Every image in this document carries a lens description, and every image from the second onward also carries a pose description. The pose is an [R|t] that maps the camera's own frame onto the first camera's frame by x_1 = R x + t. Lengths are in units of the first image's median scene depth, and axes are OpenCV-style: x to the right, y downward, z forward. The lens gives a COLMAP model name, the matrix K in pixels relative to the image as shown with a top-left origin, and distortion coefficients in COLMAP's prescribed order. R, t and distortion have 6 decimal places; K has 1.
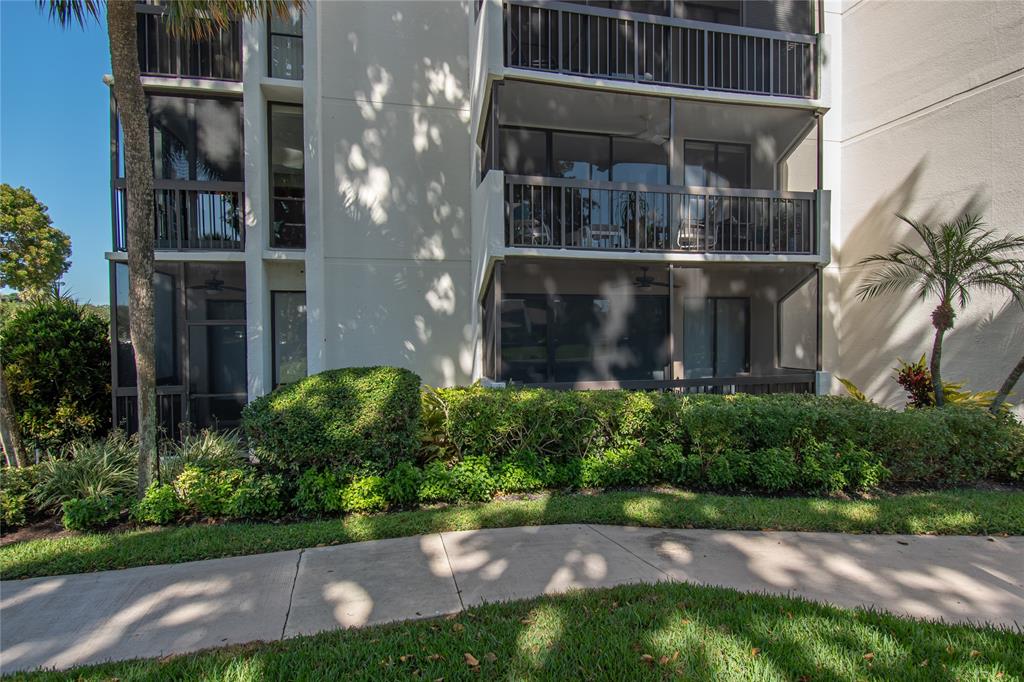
lens RADIAL K [[607.6, 0, 512.7], [0, 607.6, 345.6], [0, 0, 1]] dist [0.002495, -0.016434]
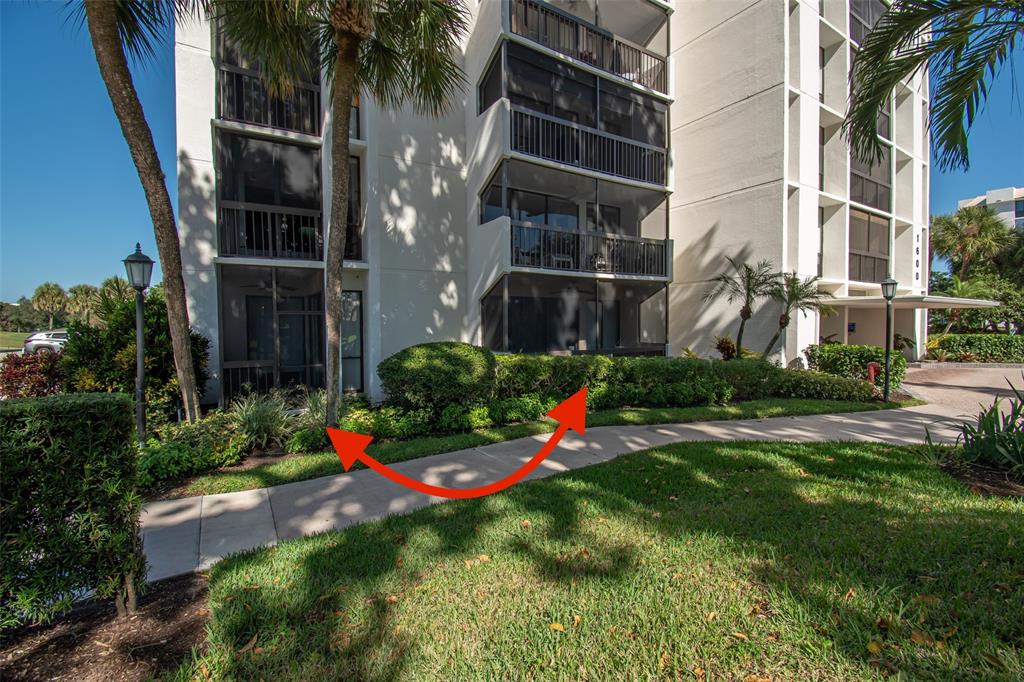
lens RADIAL K [[456.1, 0, 517.0], [0, 456.1, 340.9], [0, 0, 1]] dist [0.013844, -0.020780]
pose [[0.951004, -0.010735, 0.308991, -0.327295], [0.007953, 0.999916, 0.010263, 0.017549], [-0.309076, -0.007303, 0.951009, -0.113889]]
